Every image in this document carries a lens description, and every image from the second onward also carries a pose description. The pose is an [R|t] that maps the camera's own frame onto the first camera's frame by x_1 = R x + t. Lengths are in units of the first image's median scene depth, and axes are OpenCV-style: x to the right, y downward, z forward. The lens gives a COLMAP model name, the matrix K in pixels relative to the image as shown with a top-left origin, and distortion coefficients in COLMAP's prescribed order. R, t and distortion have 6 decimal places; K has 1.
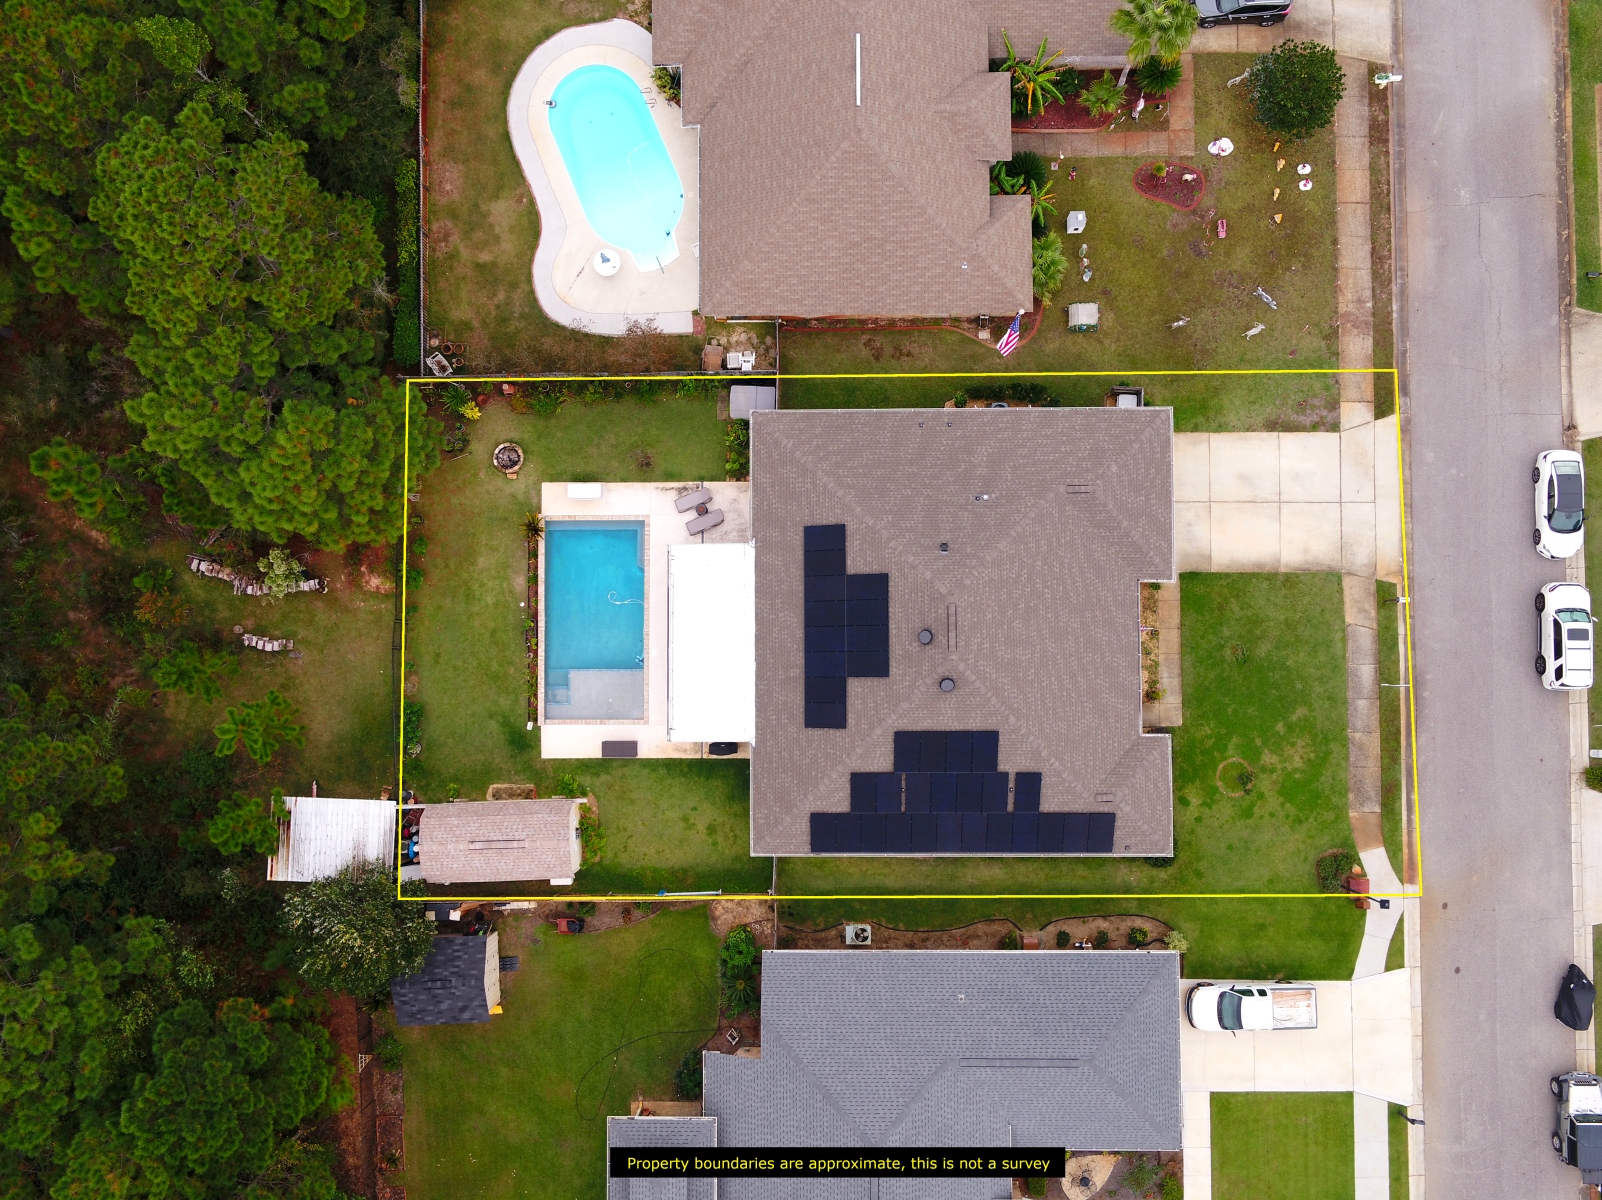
lens RADIAL K [[1401.6, 0, 801.0], [0, 1401.6, 600.0], [0, 0, 1]] dist [0.005861, -0.000683]
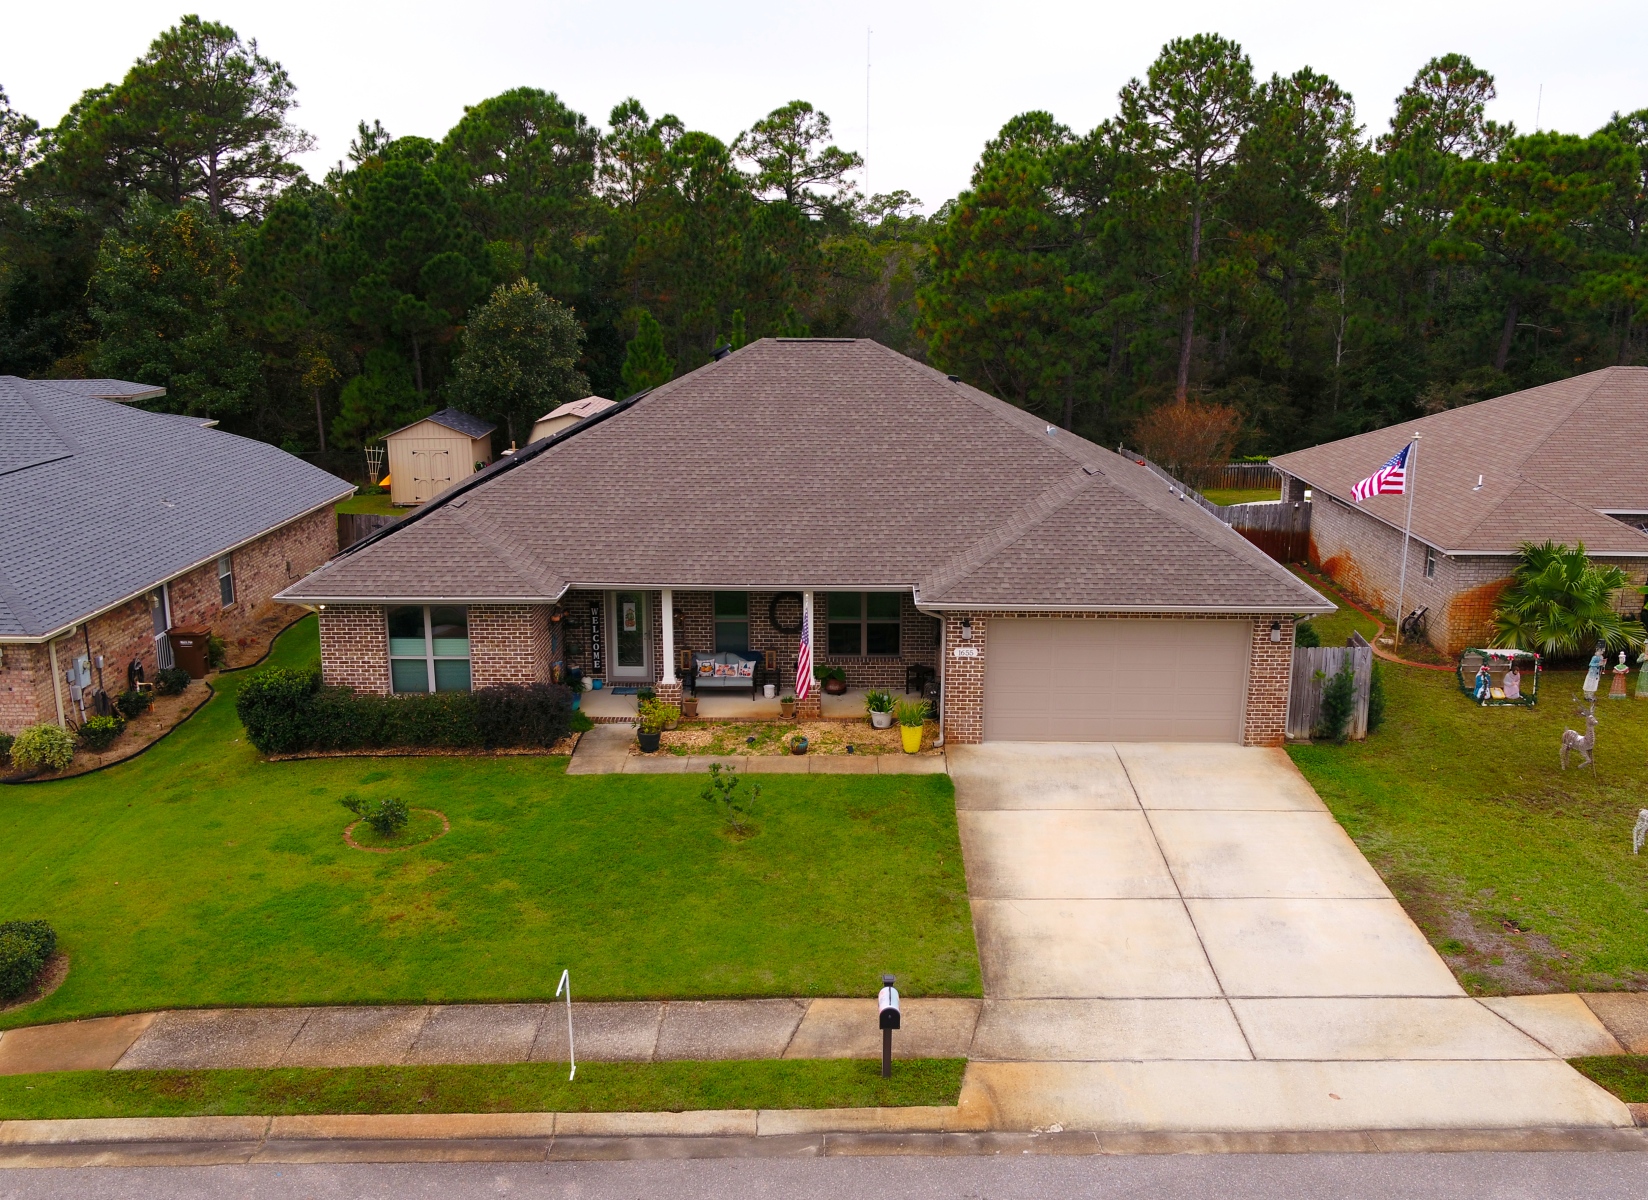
lens RADIAL K [[1500.1, 0, 853.2], [0, 1500.1, 629.7], [0, 0, 1]] dist [-0.006681, 0.011029]
pose [[-0.003211, 0.258794, -0.965927, 0.665363], [-0.998398, 0.053734, 0.017716, -0.002251], [0.056488, 0.964437, 0.258207, 0.842778]]
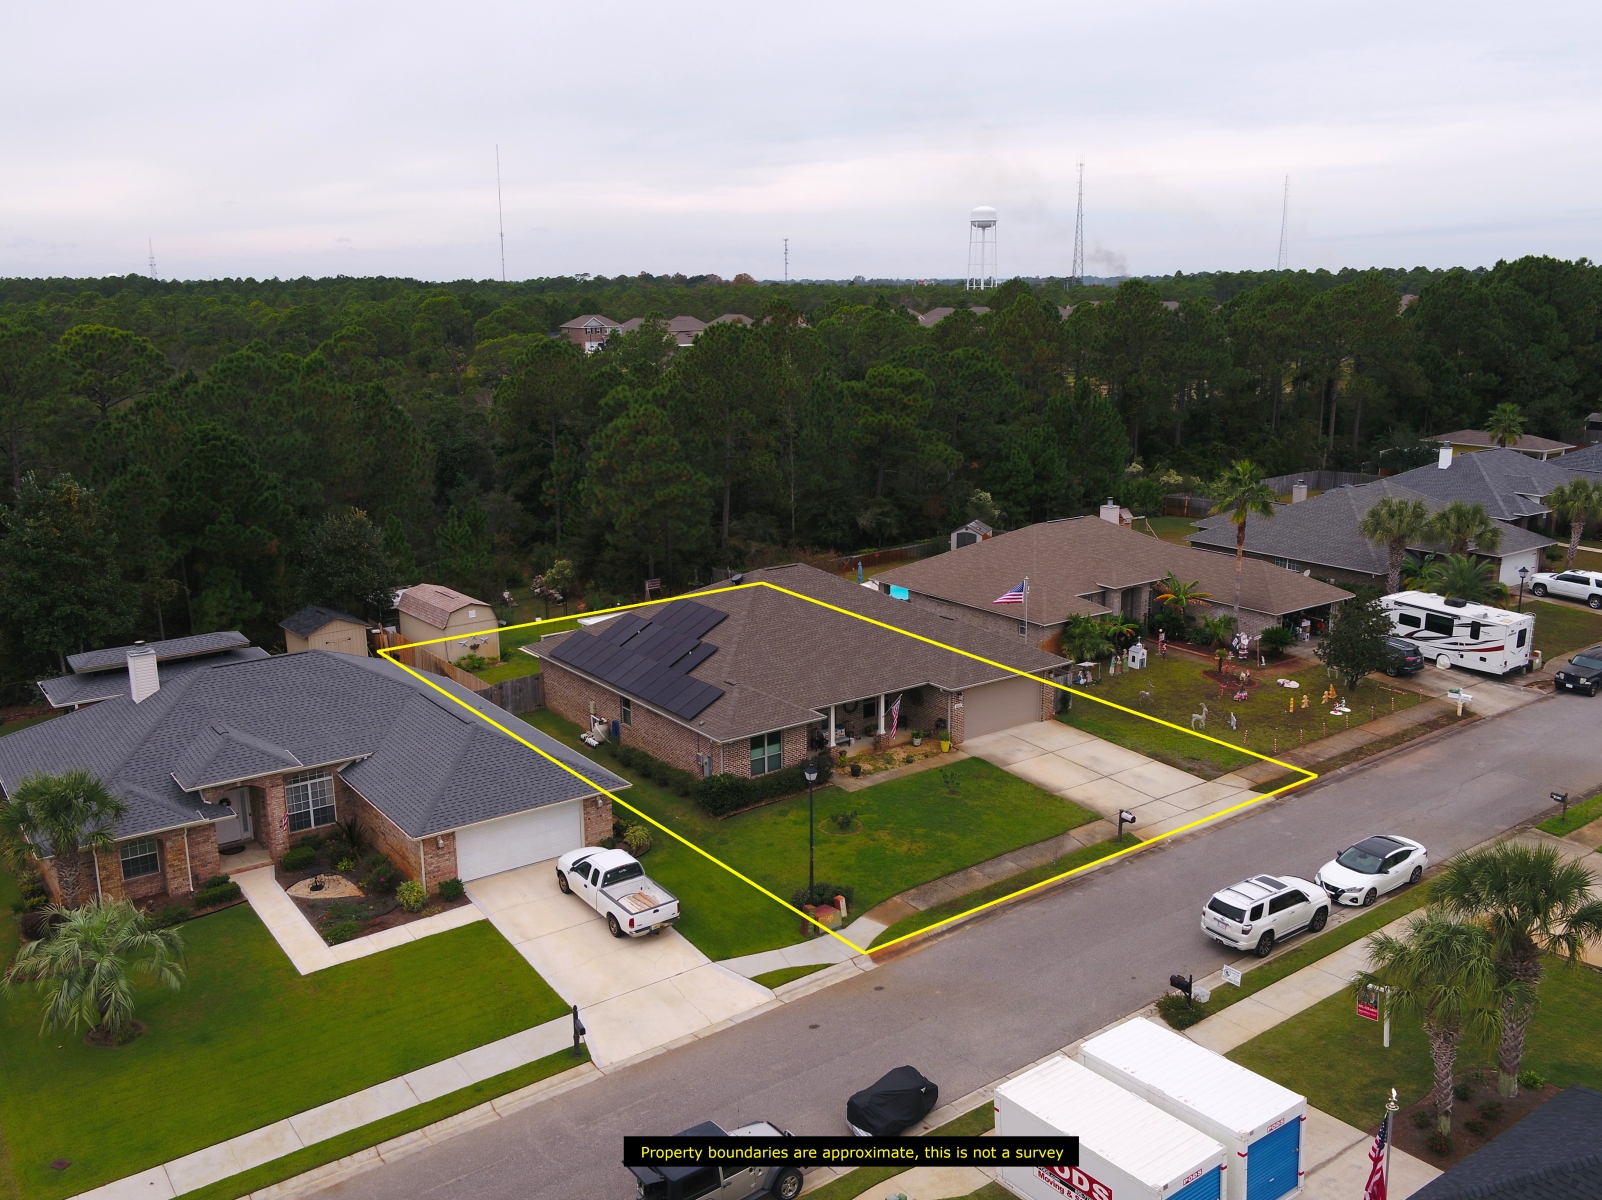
lens RADIAL K [[1380.7, 0, 798.3], [0, 1380.7, 596.5], [0, 0, 1]] dist [-0.001375, -0.006953]
pose [[0.584801, 0.191773, -0.788182, 0.923021], [-0.809534, 0.199777, -0.552036, 0.579378], [0.051595, 0.960891, 0.272076, 0.623119]]
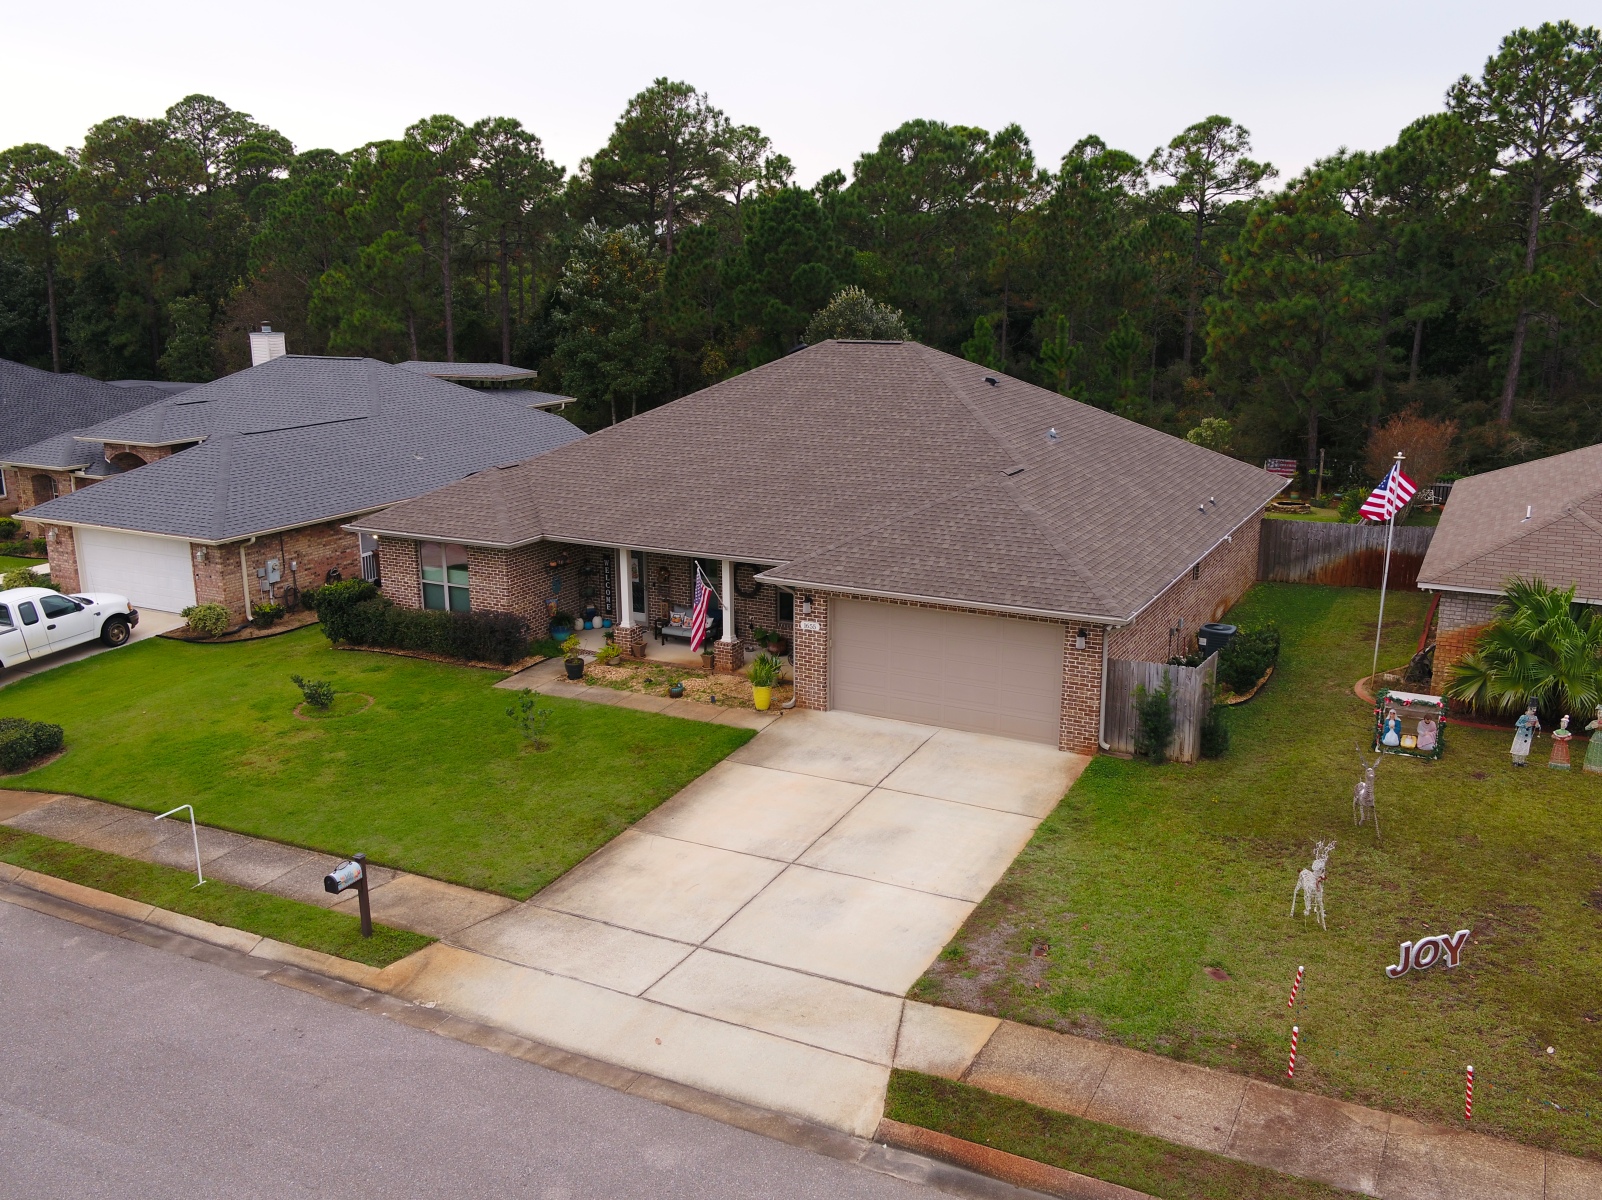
lens RADIAL K [[1380.7, 0, 798.3], [0, 1380.7, 596.5], [0, 0, 1]] dist [-0.001375, -0.006953]
pose [[-0.468064, 0.224814, -0.854620, 0.622670], [-0.881287, -0.047418, 0.470196, -0.231577], [0.065183, 0.973247, 0.220321, 0.856949]]
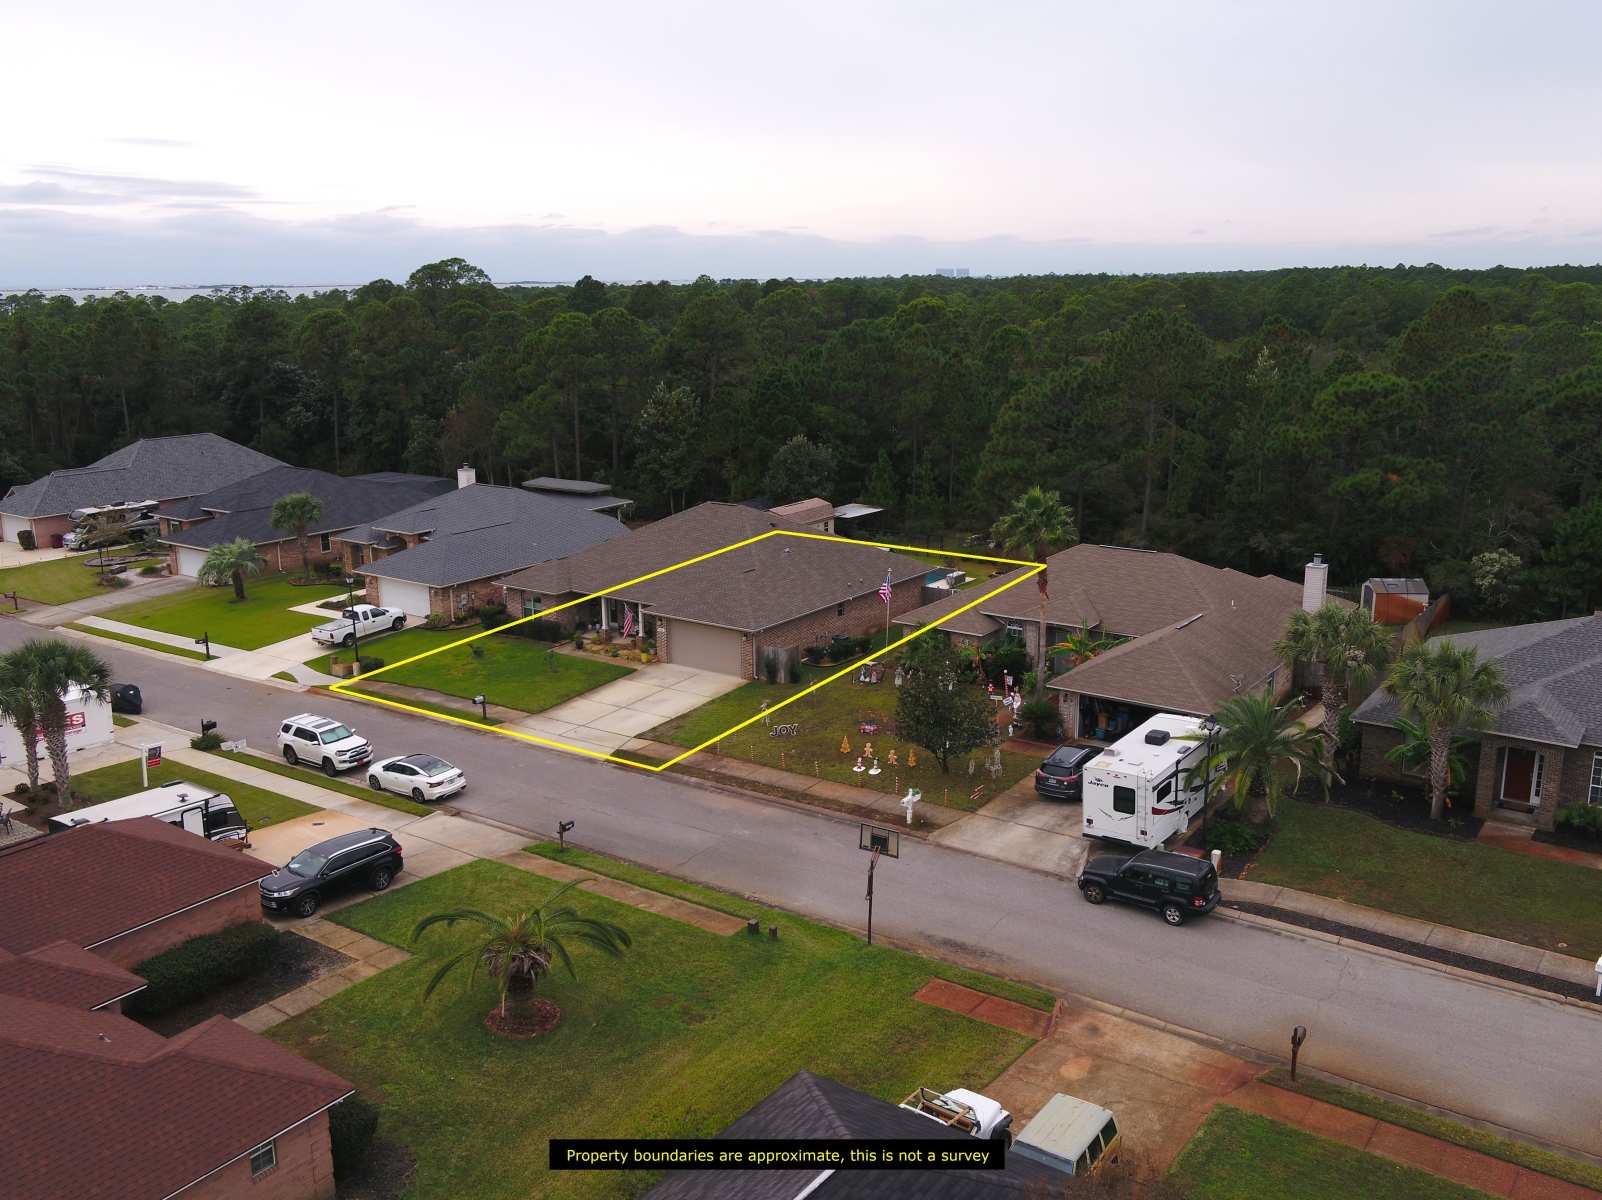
lens RADIAL K [[1380.7, 0, 798.3], [0, 1380.7, 596.5], [0, 0, 1]] dist [-0.001375, -0.006953]
pose [[-0.583746, 0.203168, -0.786106, 1.070437], [-0.809187, -0.065971, 0.583835, -0.783906], [0.066757, 0.976919, 0.202912, 0.712810]]
